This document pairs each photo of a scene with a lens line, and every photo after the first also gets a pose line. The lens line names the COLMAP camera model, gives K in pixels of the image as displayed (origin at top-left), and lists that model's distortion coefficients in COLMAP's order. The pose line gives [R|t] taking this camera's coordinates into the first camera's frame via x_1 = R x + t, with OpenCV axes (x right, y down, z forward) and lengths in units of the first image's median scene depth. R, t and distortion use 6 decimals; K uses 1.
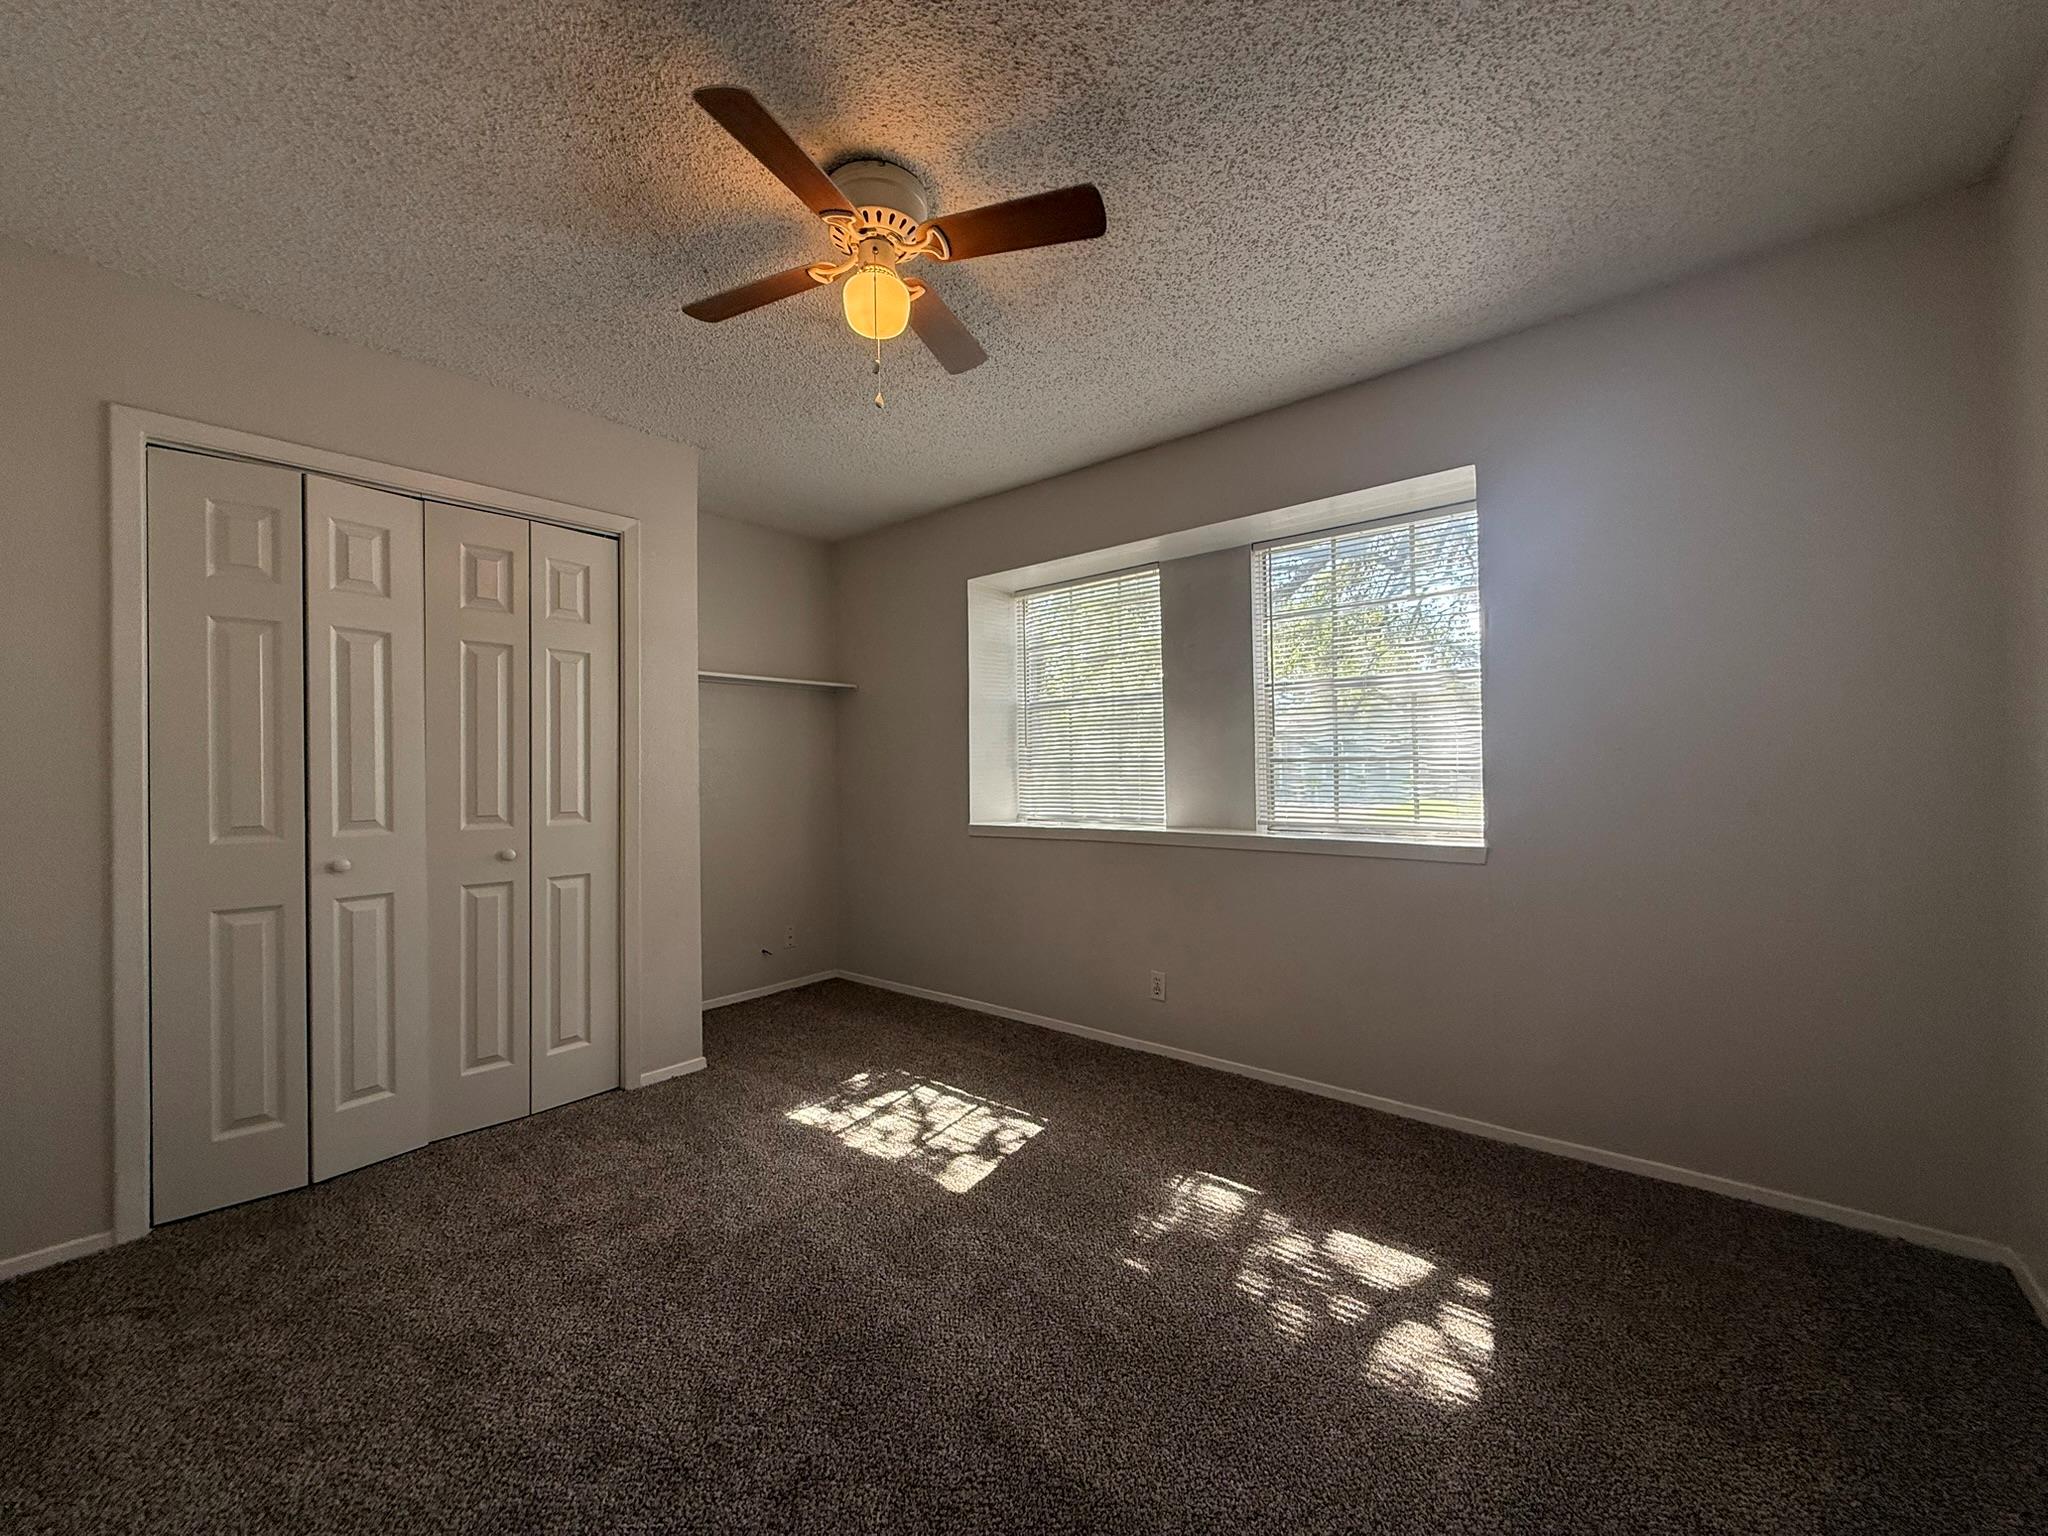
lens RADIAL K [[814.4, 0, 1012.4], [0, 814.4, 769.5], [0, 0, 1]] dist [0.000117, 0.000572]
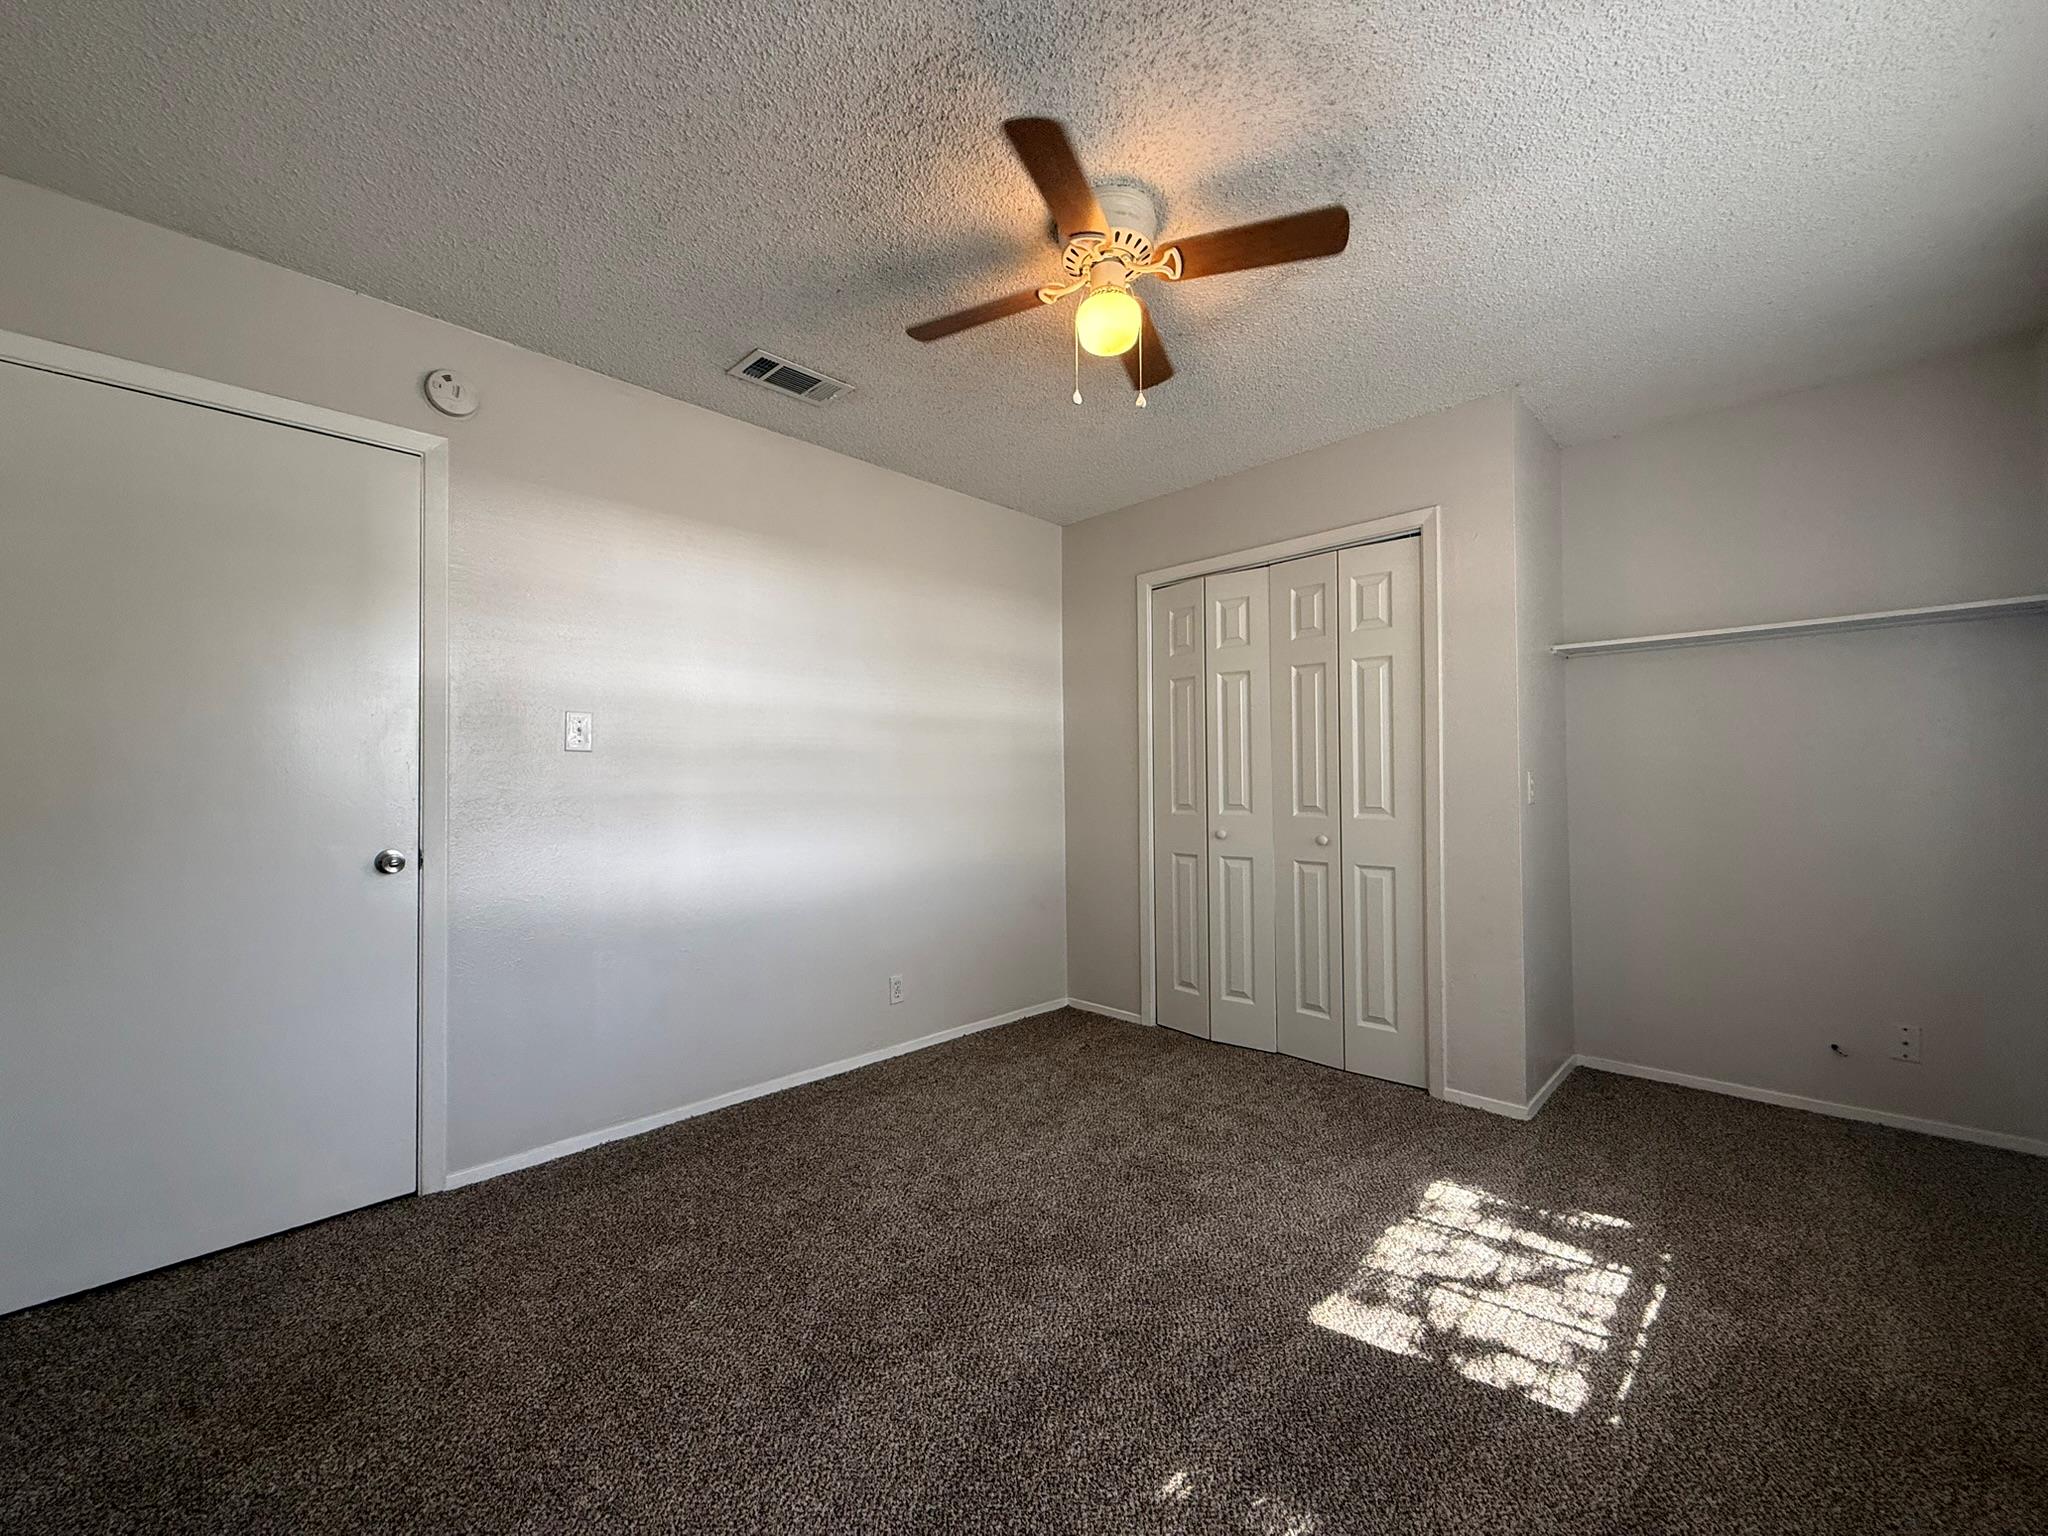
lens RADIAL K [[814.4, 0, 1023.5], [0, 814.4, 767.9], [0, 0, 1]] dist [0.000117, 0.000572]
pose [[-0.064310, -0.005414, -0.997915, 0.561638], [0.009838, 0.999933, -0.006059, 0.002706], [0.997881, -0.010207, -0.064252, 0.610560]]
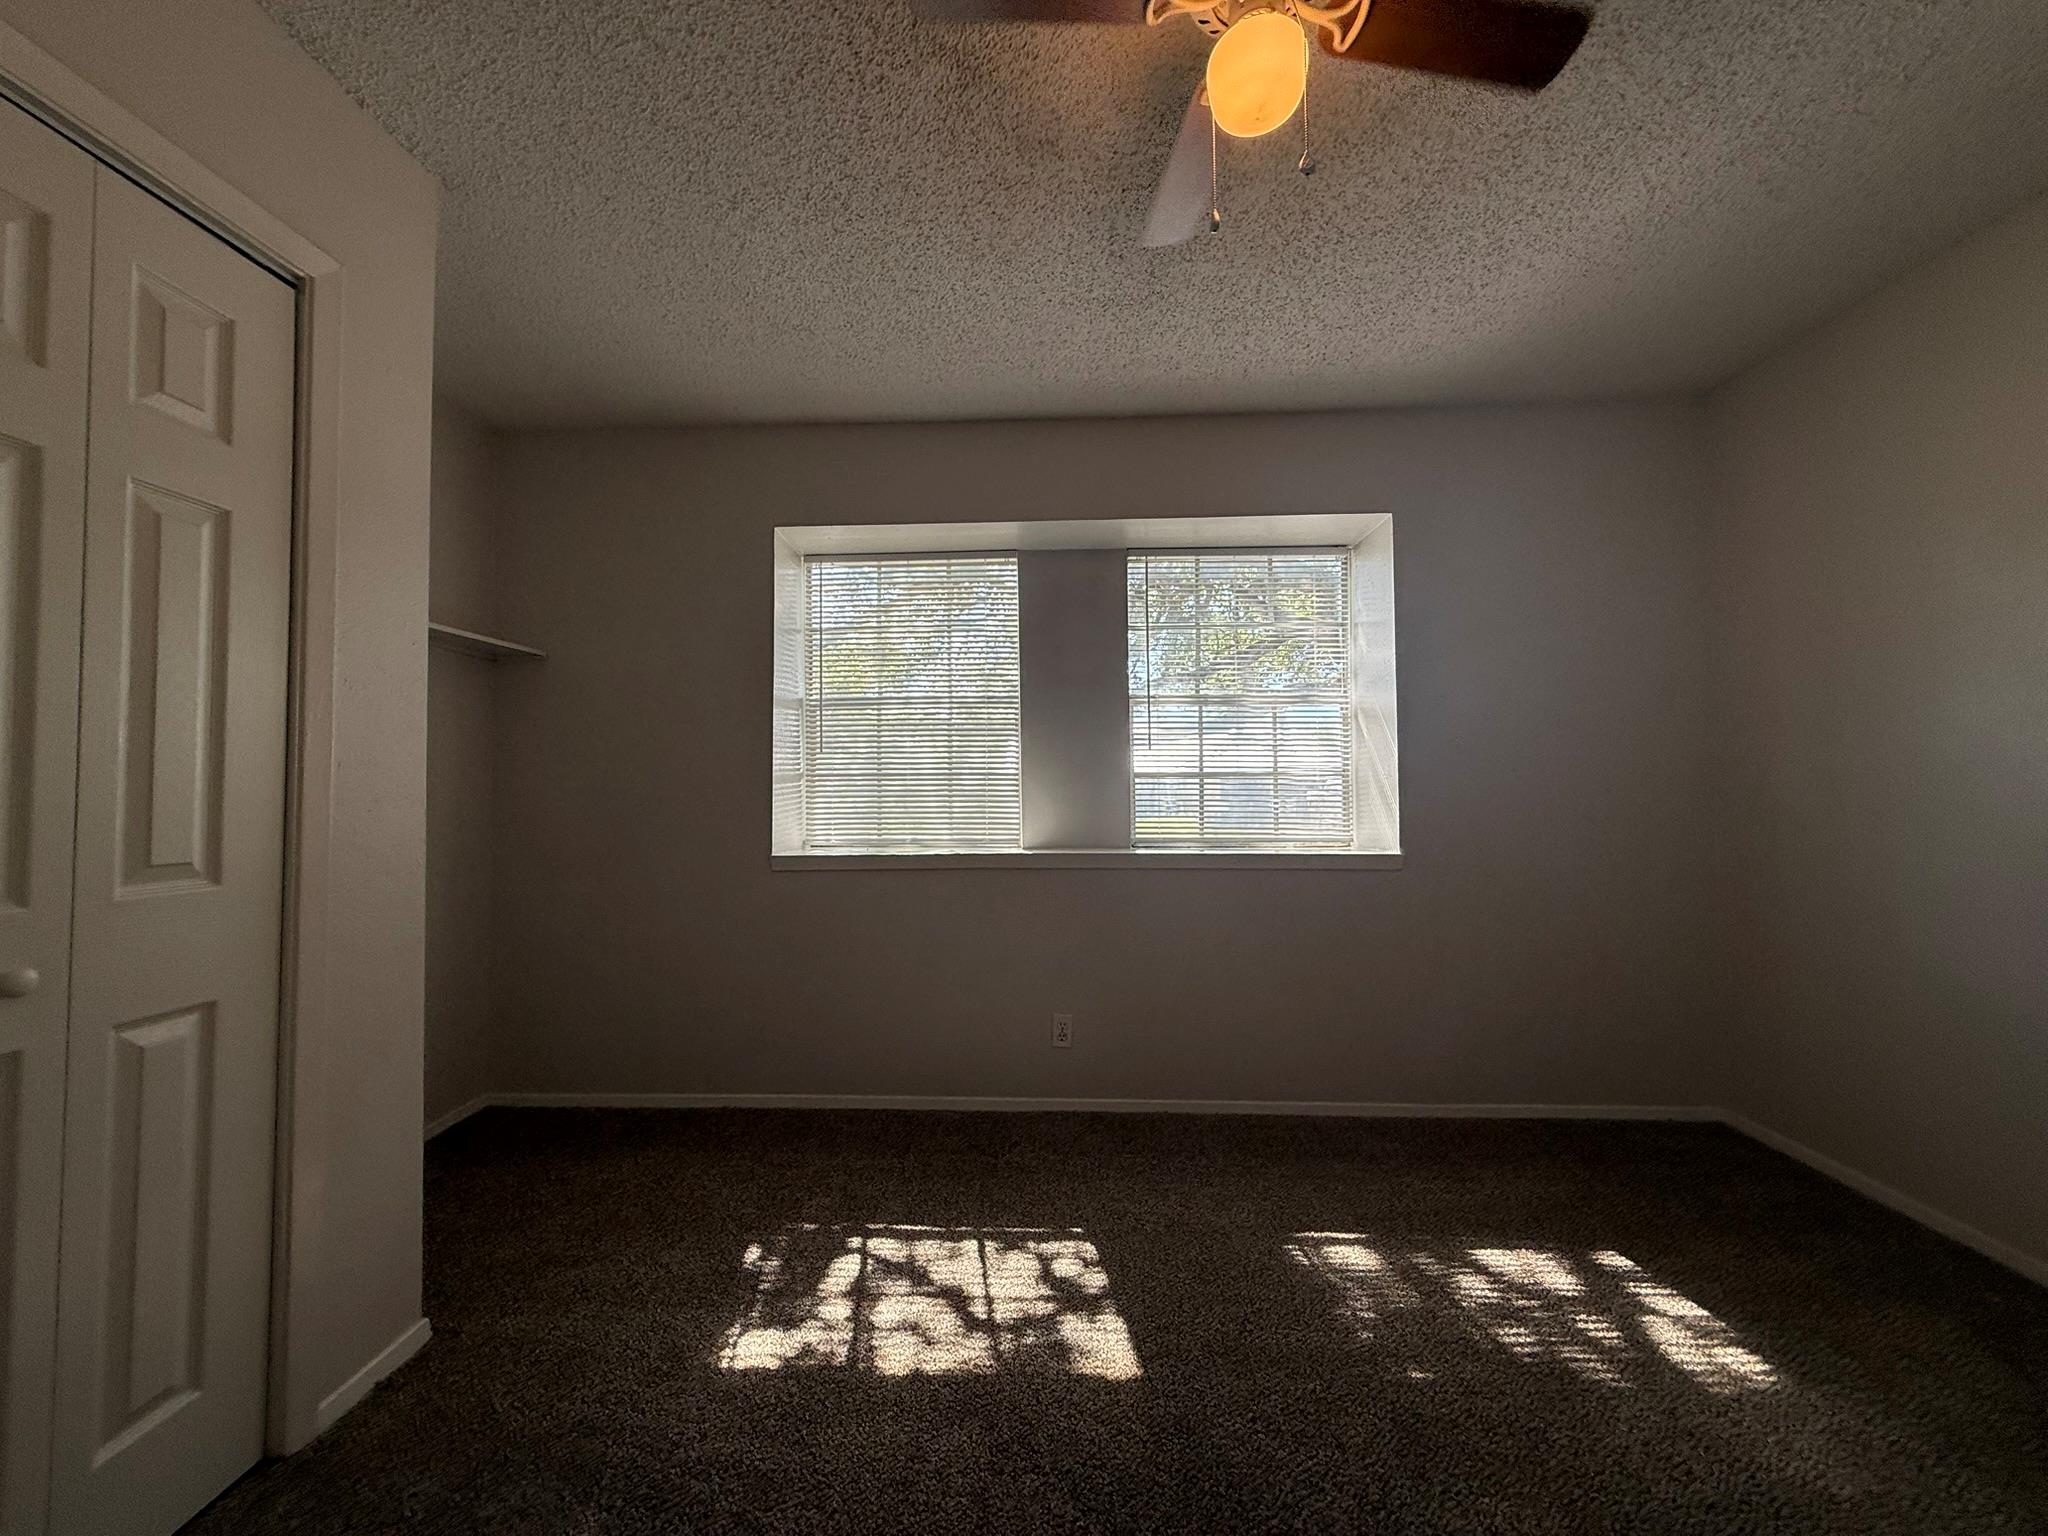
lens RADIAL K [[814.4, 0, 1020.0], [0, 814.4, 767.1], [0, 0, 1]] dist [0.000117, 0.000572]
pose [[0.790463, 0.023488, 0.612059, -0.457520], [-0.006440, 0.999528, -0.030040, 0.011388], [-0.612476, 0.019803, 0.790241, 0.384021]]
